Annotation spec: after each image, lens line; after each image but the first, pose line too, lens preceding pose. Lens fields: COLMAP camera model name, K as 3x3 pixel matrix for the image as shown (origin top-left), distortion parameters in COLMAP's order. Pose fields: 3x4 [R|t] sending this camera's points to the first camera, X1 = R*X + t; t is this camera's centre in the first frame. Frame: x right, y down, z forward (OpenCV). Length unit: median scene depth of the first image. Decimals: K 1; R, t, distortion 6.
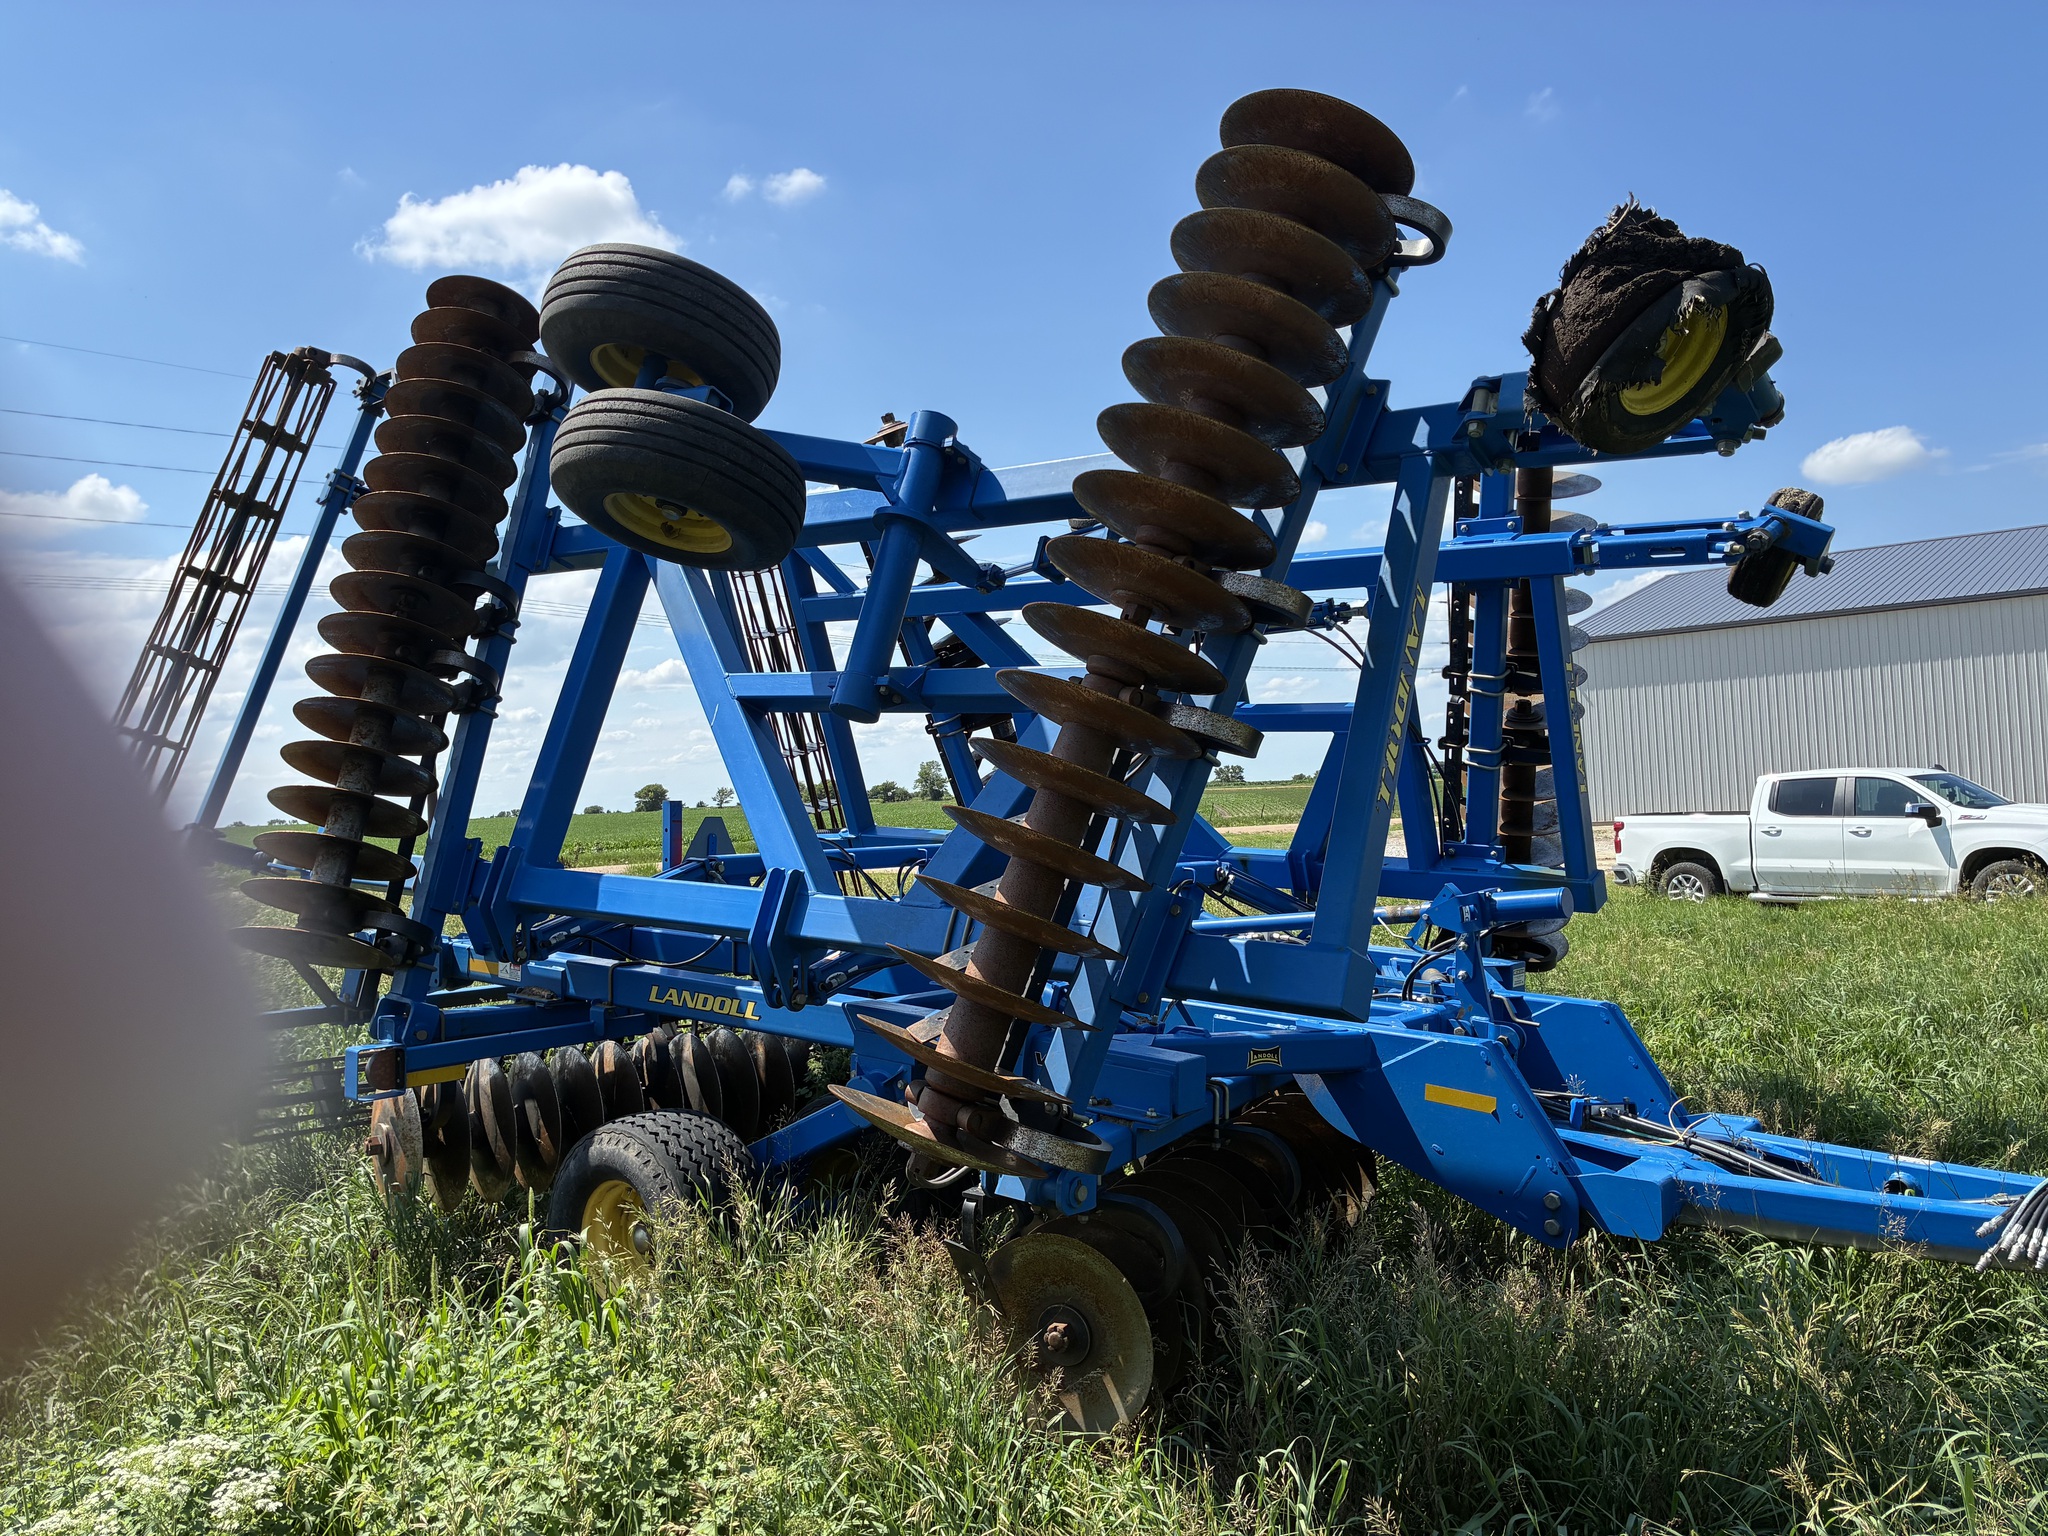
lens RADIAL K [[1555.4, 0, 1024.0], [0, 1555.4, 768.0], [0, 0, 1]] dist [0.047385, -0.068420]
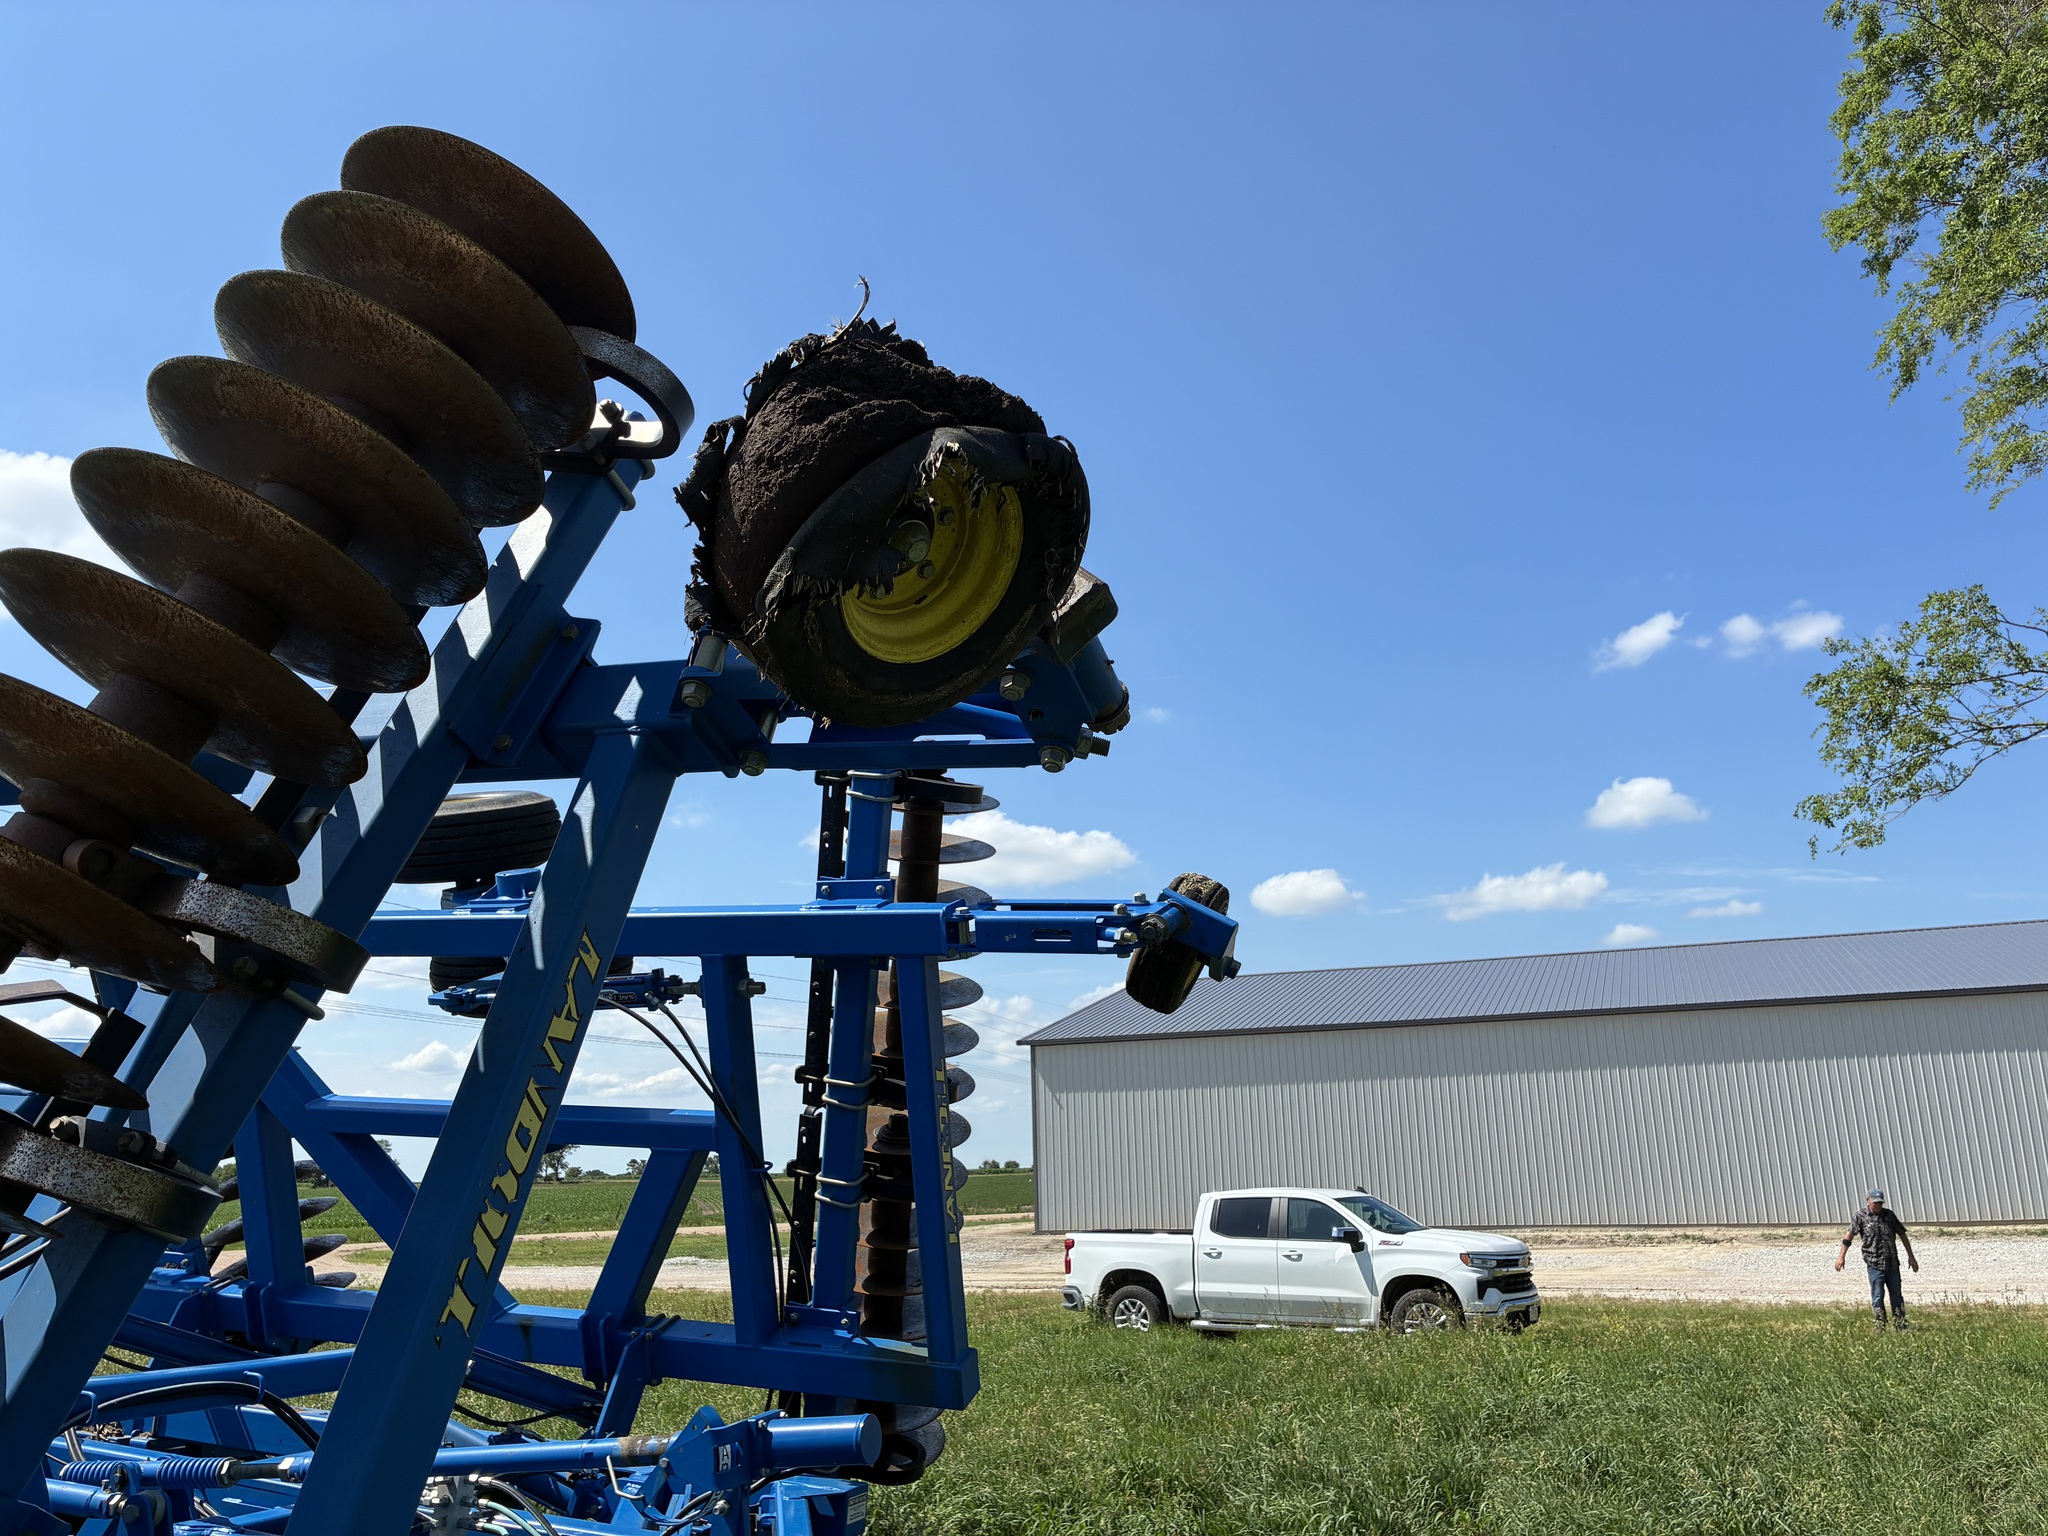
lens RADIAL K [[1449.8, 0, 1128.2], [0, 1449.8, 765.3], [0, 0, 1]] dist [0.067962, -0.117677]
pose [[0.931144, 0.120436, 0.344188, 0.154520], [-0.027630, 0.964473, -0.262732, -0.023912], [-0.363602, 0.235131, 0.901391, 0.252385]]
